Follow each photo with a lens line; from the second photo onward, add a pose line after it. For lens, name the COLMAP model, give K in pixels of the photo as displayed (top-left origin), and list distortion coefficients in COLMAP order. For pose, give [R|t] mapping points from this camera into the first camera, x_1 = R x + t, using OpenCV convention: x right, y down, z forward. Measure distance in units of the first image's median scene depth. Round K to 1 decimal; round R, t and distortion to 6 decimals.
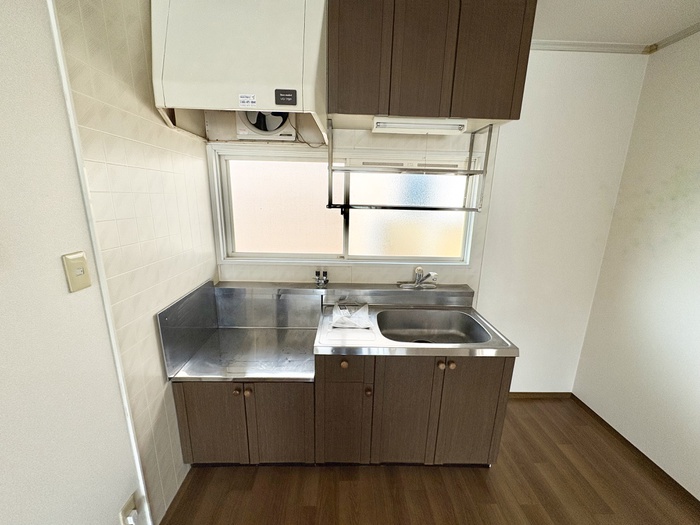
lens RADIAL K [[279.8, 0, 350.0], [0, 279.8, 262.5], [0, 0, 1]] dist [0.000250, 0.000187]
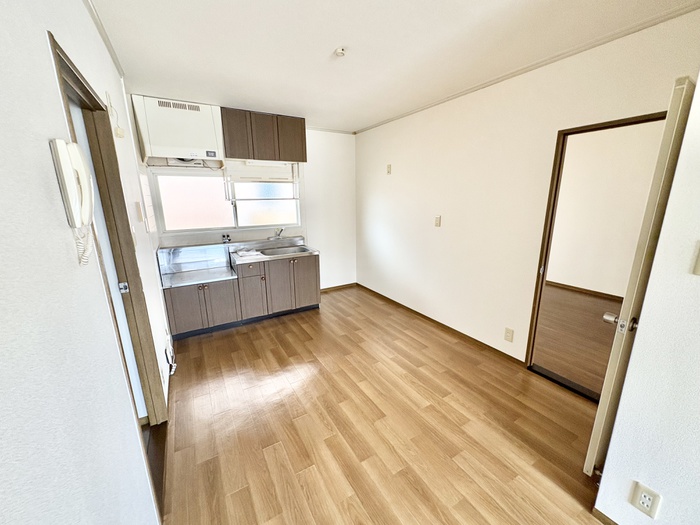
lens RADIAL K [[279.8, 0, 350.0], [0, 279.8, 262.5], [0, 0, 1]] dist [0.000250, 0.000187]
pose [[0.871514, -0.143553, 0.468887, -0.296604], [0.143444, 0.988997, 0.036170, 0.279066], [-0.468921, 0.035736, 0.882517, -1.097111]]
